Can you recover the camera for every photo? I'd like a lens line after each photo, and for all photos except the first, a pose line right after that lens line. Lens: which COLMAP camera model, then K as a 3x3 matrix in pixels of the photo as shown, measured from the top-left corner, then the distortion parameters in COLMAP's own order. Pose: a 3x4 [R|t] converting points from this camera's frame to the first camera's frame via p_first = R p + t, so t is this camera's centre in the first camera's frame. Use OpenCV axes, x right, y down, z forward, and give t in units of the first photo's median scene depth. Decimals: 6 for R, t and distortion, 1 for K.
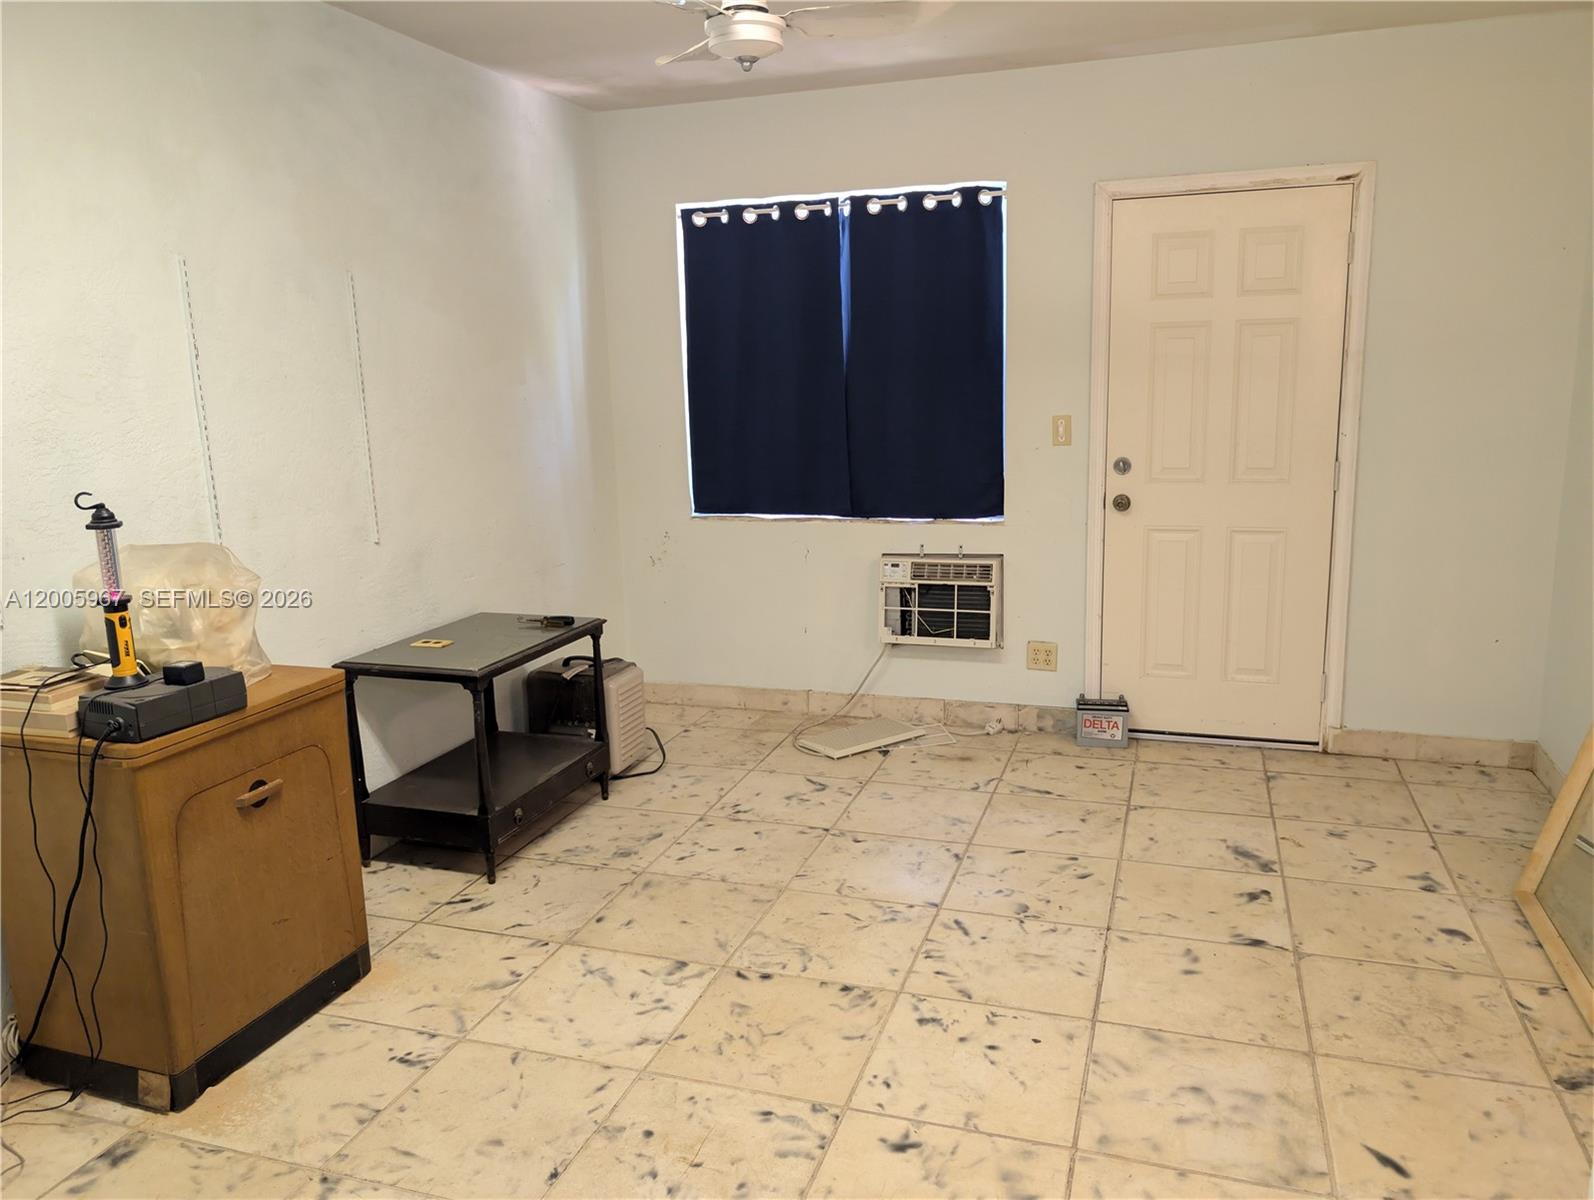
lens RADIAL K [[1156.9, 0, 803.4], [0, 1156.9, 597.9], [0, 0, 1]] dist [0.013270, -0.010750]
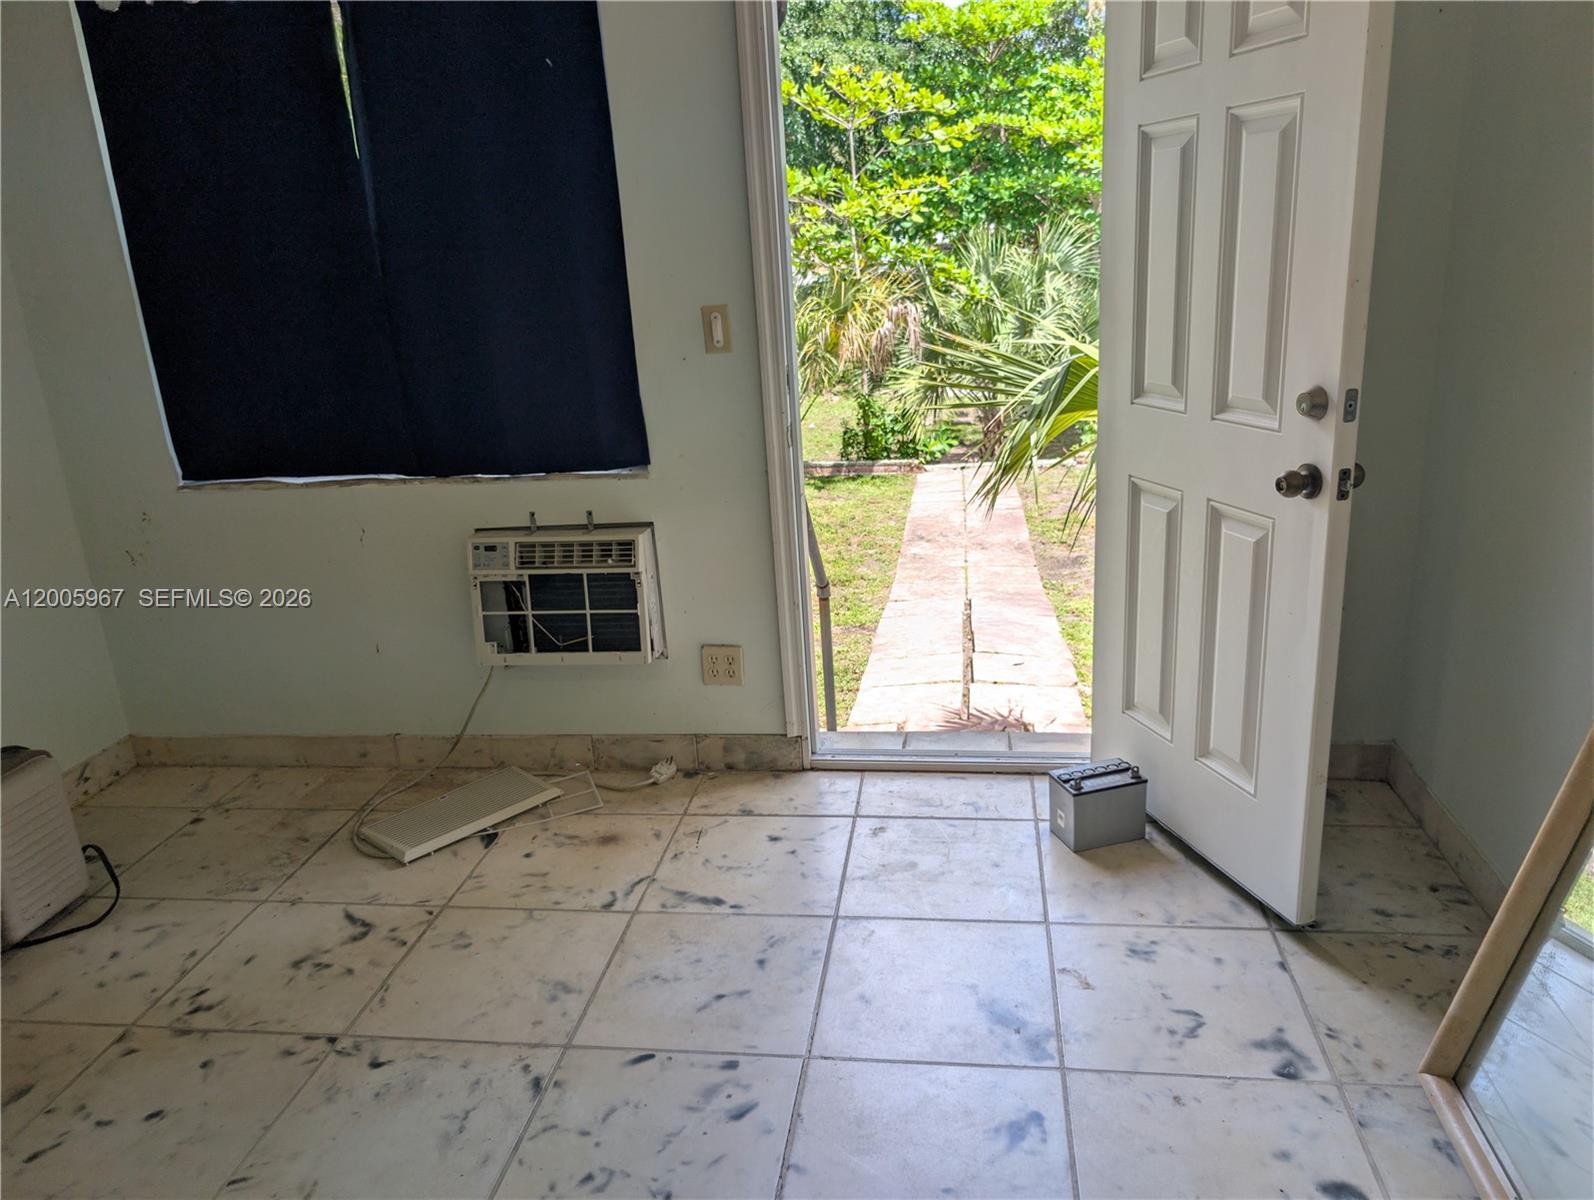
lens RADIAL K [[1153.4, 0, 800.5], [0, 1153.4, 605.8], [0, 0, 1]] dist [0.001403, 0.004935]
pose [[0.983894, -0.083265, 0.158173, 0.179568], [0.067077, 0.992200, 0.105072, -0.065247], [-0.165688, -0.092770, 0.981805, 0.400379]]
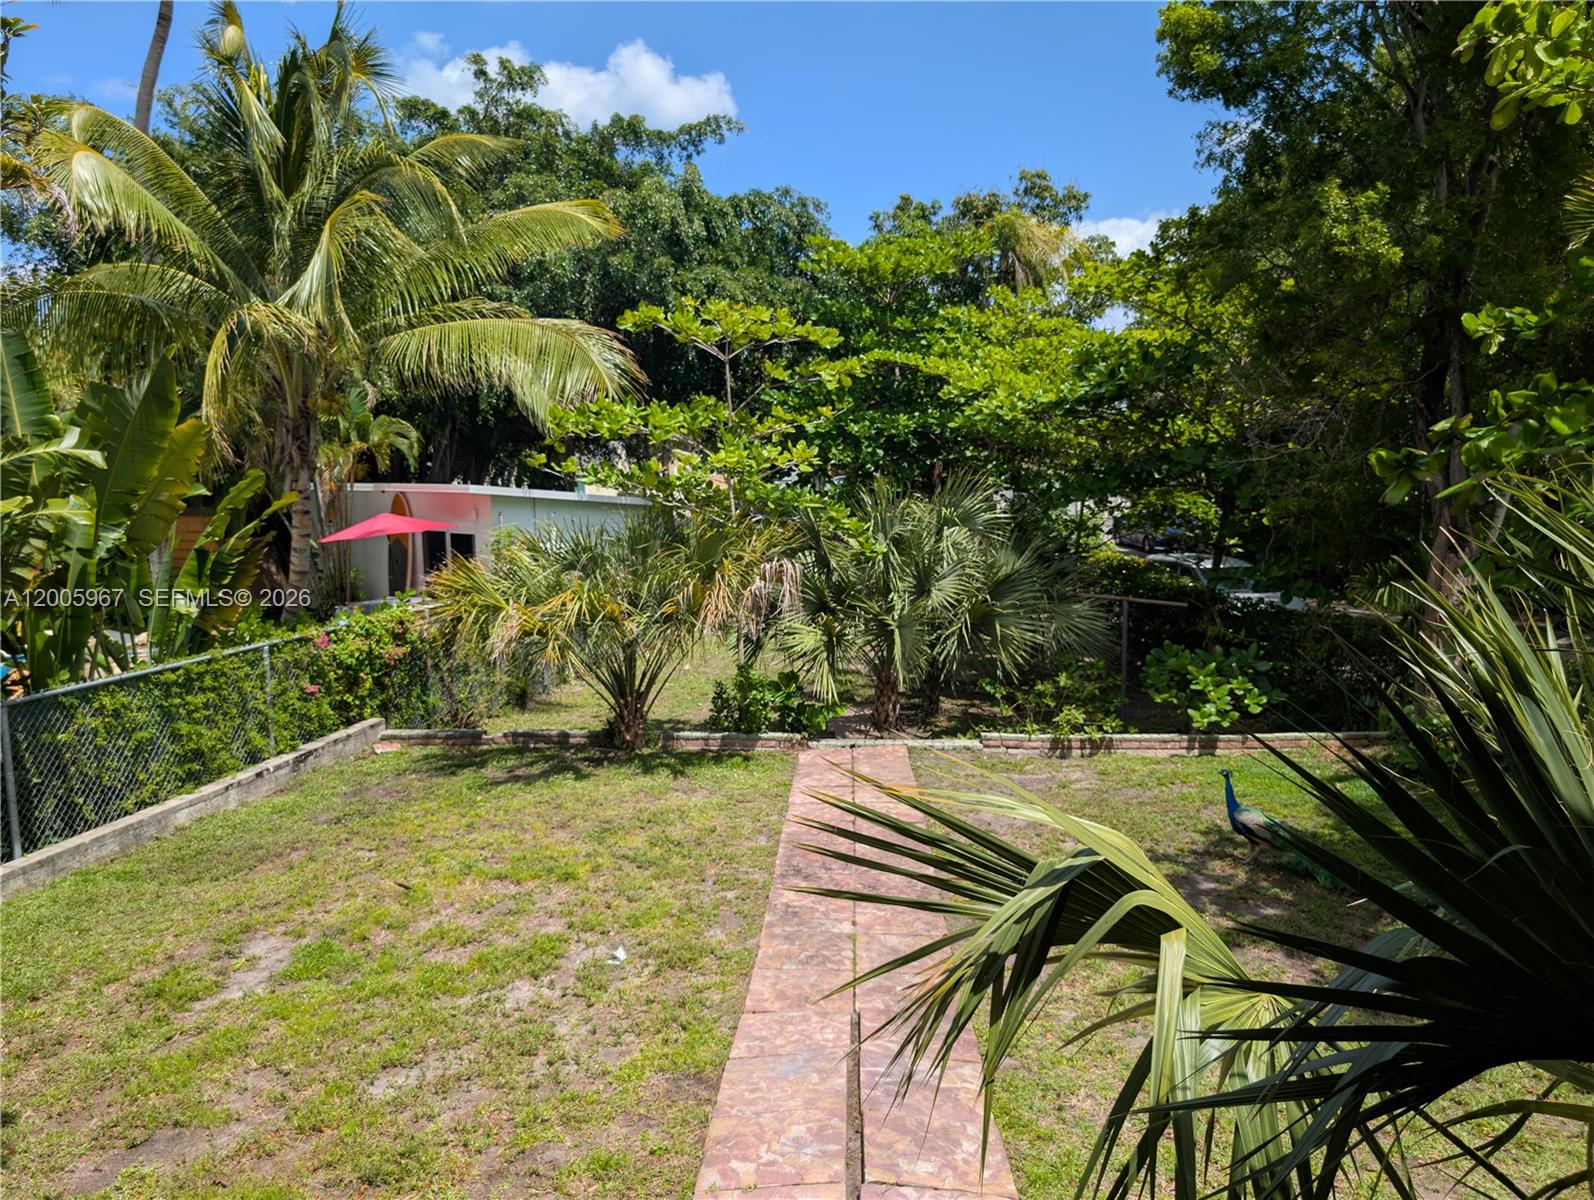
lens RADIAL K [[1106.4, 0, 836.0], [0, 1106.4, 623.8], [0, 0, 1]] dist [-0.006629, -0.004841]
pose [[0.957558, -0.027357, 0.286941, 0.394480], [0.040557, 0.998370, -0.040162, -0.272408], [-0.285374, 0.050095, 0.957106, 1.039223]]
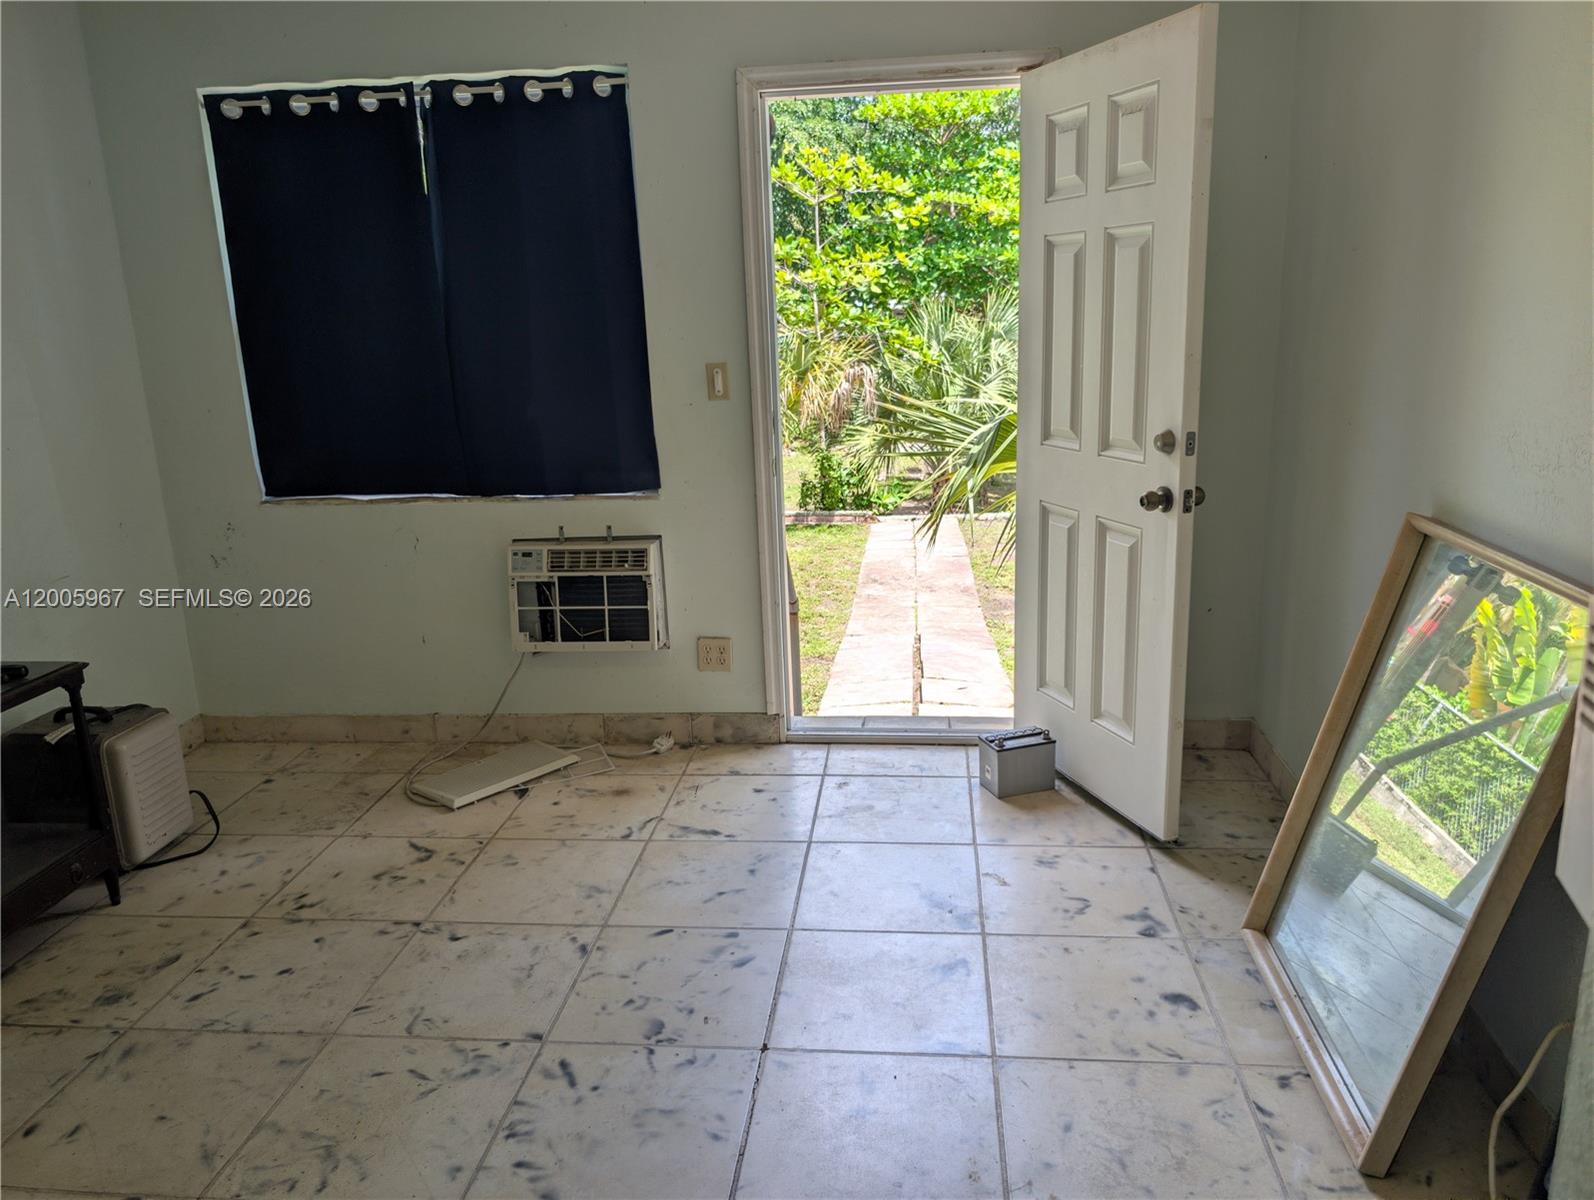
lens RADIAL K [[1156.9, 0, 803.4], [0, 1156.9, 597.9], [0, 0, 1]] dist [0.013270, -0.010750]
pose [[0.976573, -0.061406, 0.206238, 0.122453], [0.051933, 0.997345, 0.051044, -0.036718], [-0.208825, -0.039138, 0.977170, 0.217336]]
